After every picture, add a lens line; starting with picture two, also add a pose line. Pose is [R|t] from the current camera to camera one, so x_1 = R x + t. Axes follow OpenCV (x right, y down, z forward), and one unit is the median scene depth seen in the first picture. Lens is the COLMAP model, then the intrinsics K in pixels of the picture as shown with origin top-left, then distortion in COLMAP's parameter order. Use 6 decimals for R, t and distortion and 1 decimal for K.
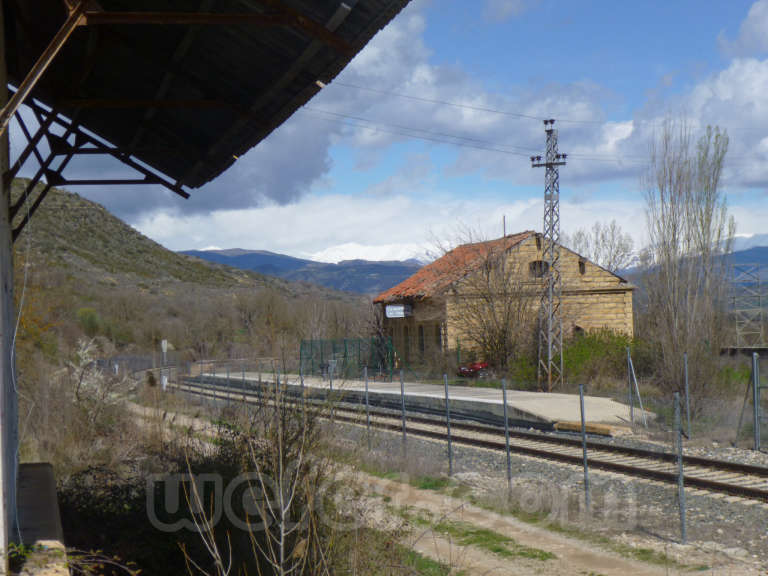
lens RADIAL K [[1711.6, 0, 384.0], [0, 1711.6, 288.0], [0, 0, 1]] dist [0.013475, -0.043528]
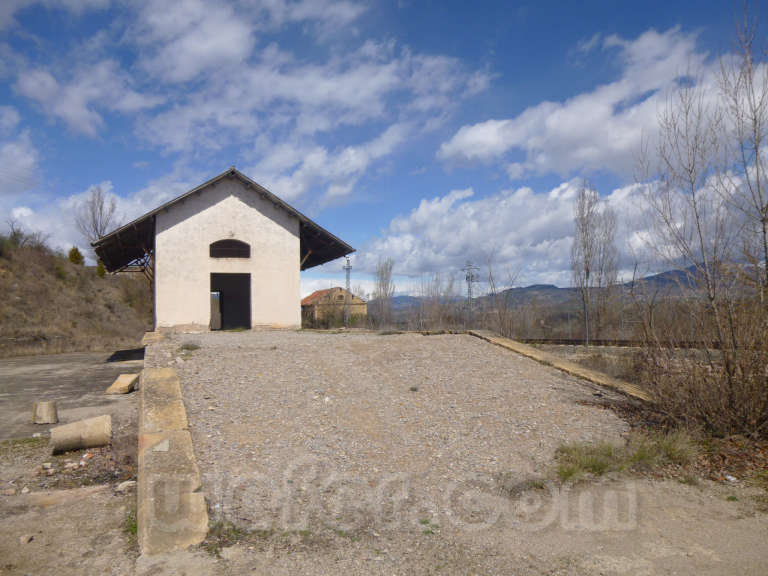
lens RADIAL K [[594.9, 0, 384.0], [0, 594.9, 288.0], [0, 0, 1]] dist [-0.013330, 0.005072]
pose [[0.982568, 0.005864, 0.185813, -0.056416], [0.000407, 0.999432, -0.033696, 0.012367], [-0.185905, 0.033184, 0.982007, -0.266720]]
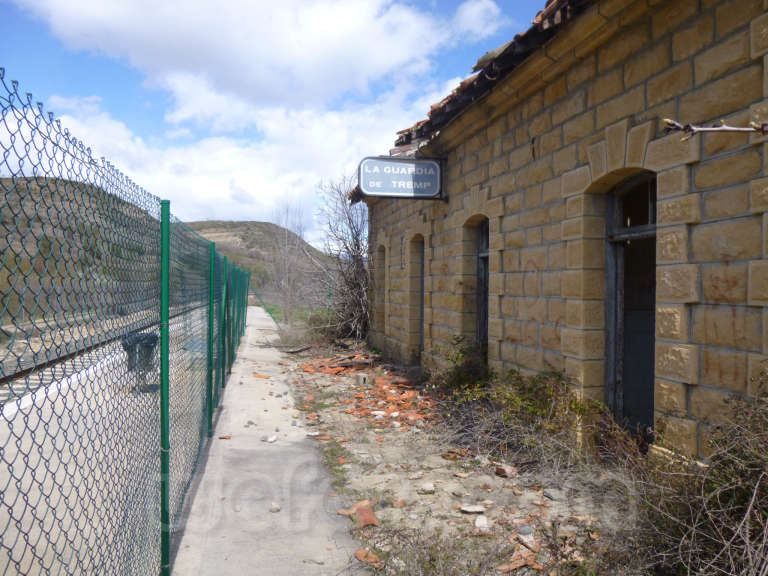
lens RADIAL K [[594.9, 0, 384.0], [0, 594.9, 288.0], [0, 0, 1]] dist [-0.013330, 0.005072]
pose [[0.998661, 0.046695, -0.022266, 0.010455], [-0.045968, 0.998427, 0.032110, 0.033972], [0.023731, -0.031043, 0.999236, 1.009517]]
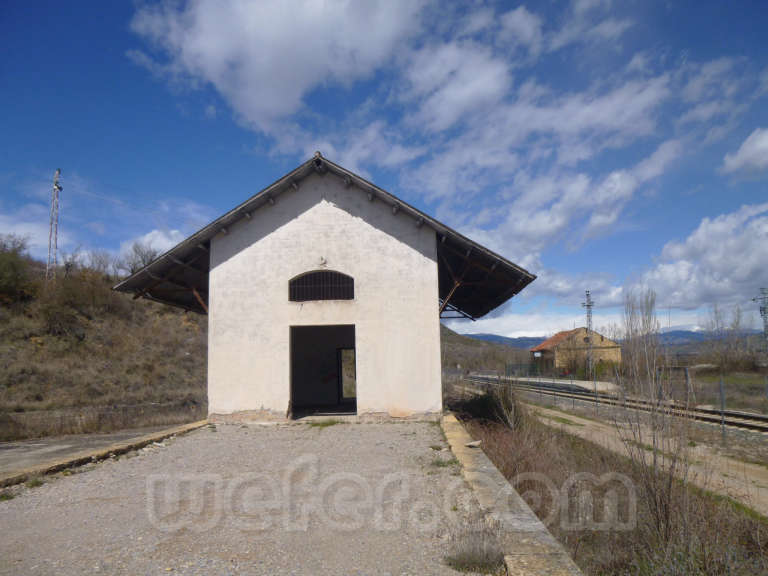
lens RADIAL K [[598.5, 0, 387.4], [0, 598.5, 316.2], [0, 0, 1]] dist [0.000477, 0.002728]
pose [[0.971095, -0.024011, -0.237484, 0.001997], [0.011878, 0.998556, -0.052390, -0.001875], [0.238399, 0.048054, 0.969978, -0.086403]]
